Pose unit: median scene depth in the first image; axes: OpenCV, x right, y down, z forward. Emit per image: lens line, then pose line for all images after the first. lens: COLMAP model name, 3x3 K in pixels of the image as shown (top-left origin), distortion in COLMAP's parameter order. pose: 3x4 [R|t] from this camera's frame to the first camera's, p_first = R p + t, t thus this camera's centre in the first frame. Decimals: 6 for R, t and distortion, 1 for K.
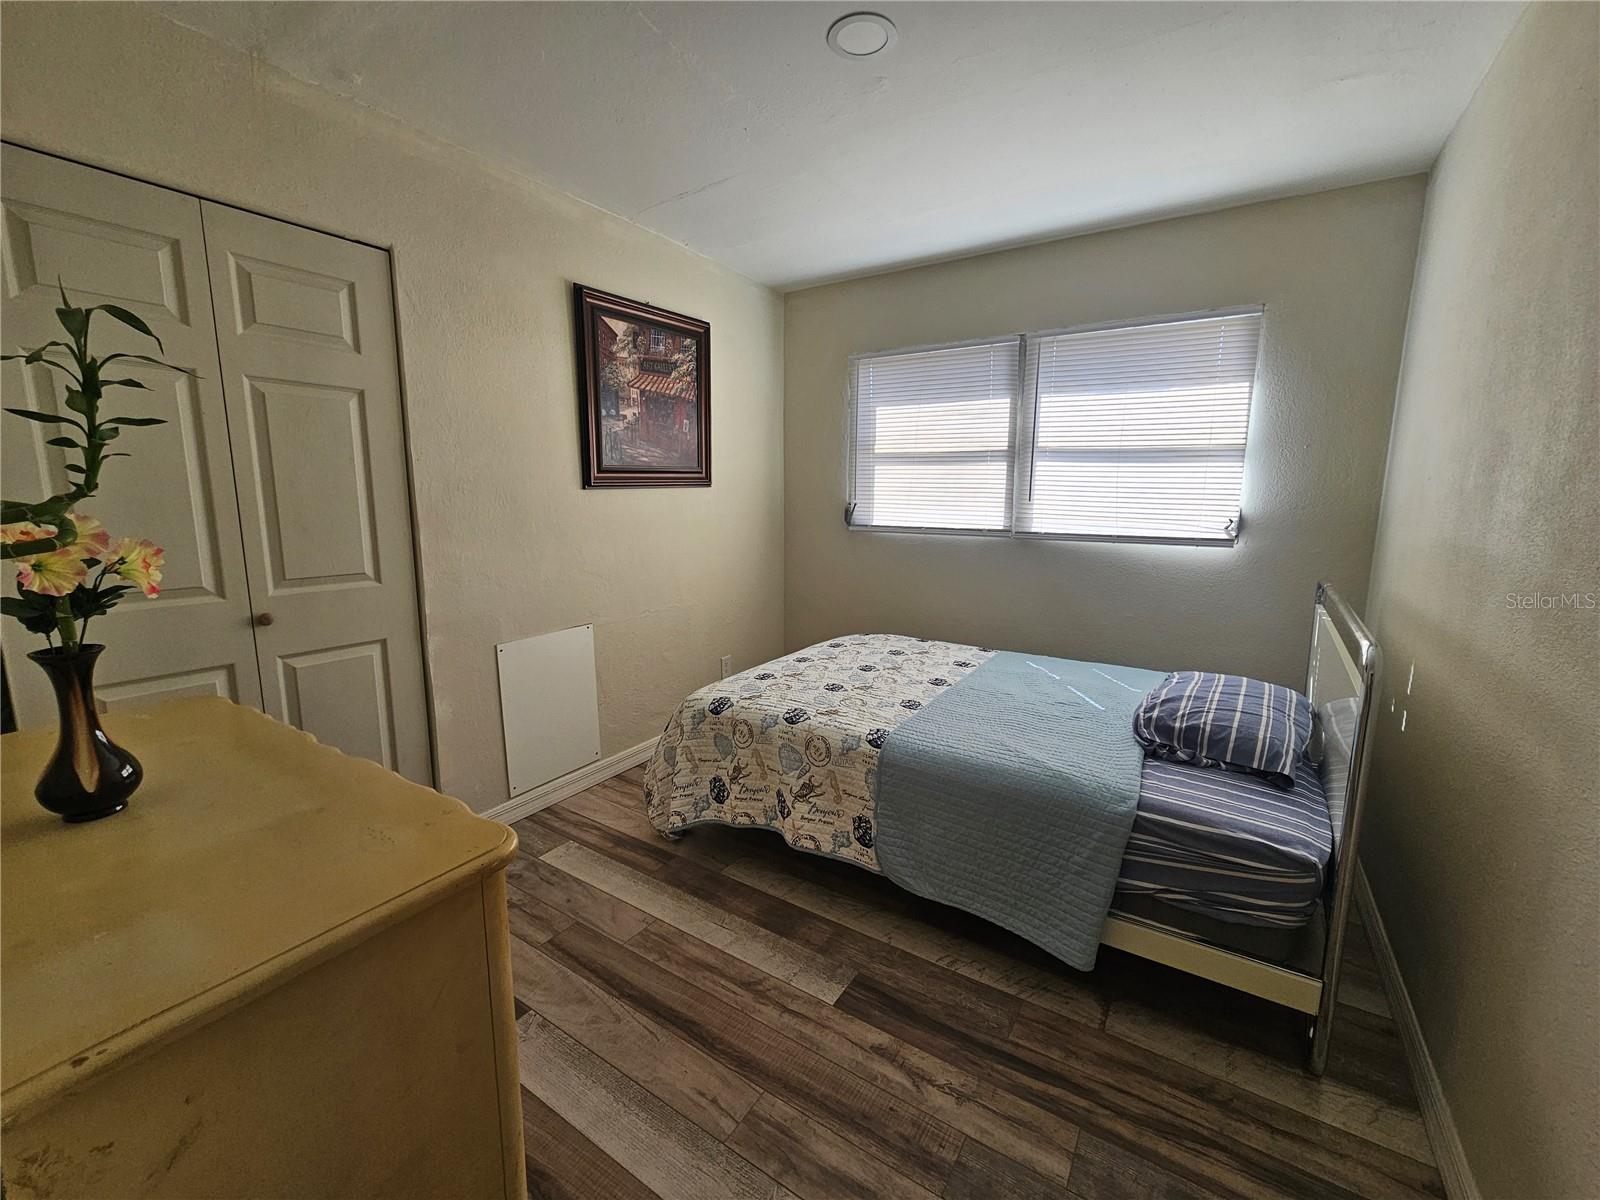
lens RADIAL K [[655.6, 0, 799.2], [0, 655.6, 596.9], [0, 0, 1]] dist [-0.001941, 0.000253]
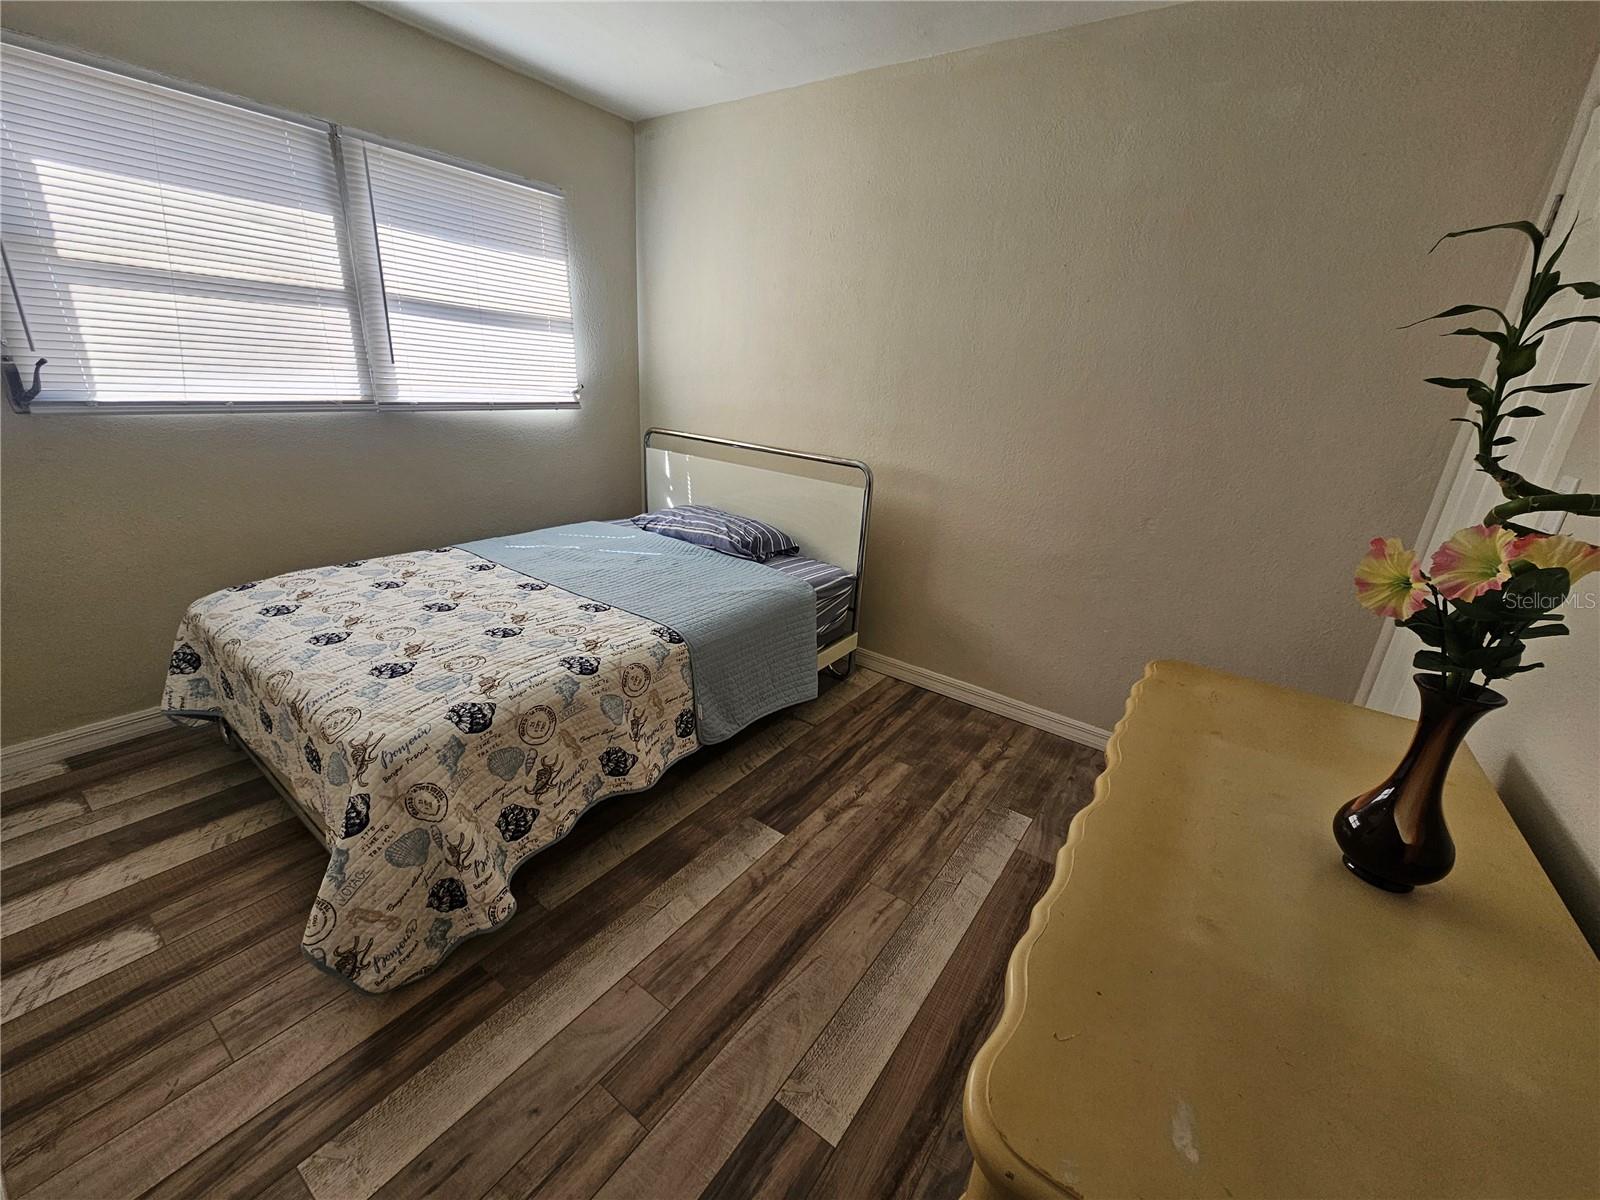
lens RADIAL K [[655.6, 0, 799.2], [0, 655.6, 596.9], [0, 0, 1]] dist [-0.001941, 0.000253]
pose [[0.041455, -0.335295, 0.941201, -0.736205], [0.098510, 0.938792, 0.330099, -0.138013], [-0.994272, 0.079034, 0.071948, 0.683905]]
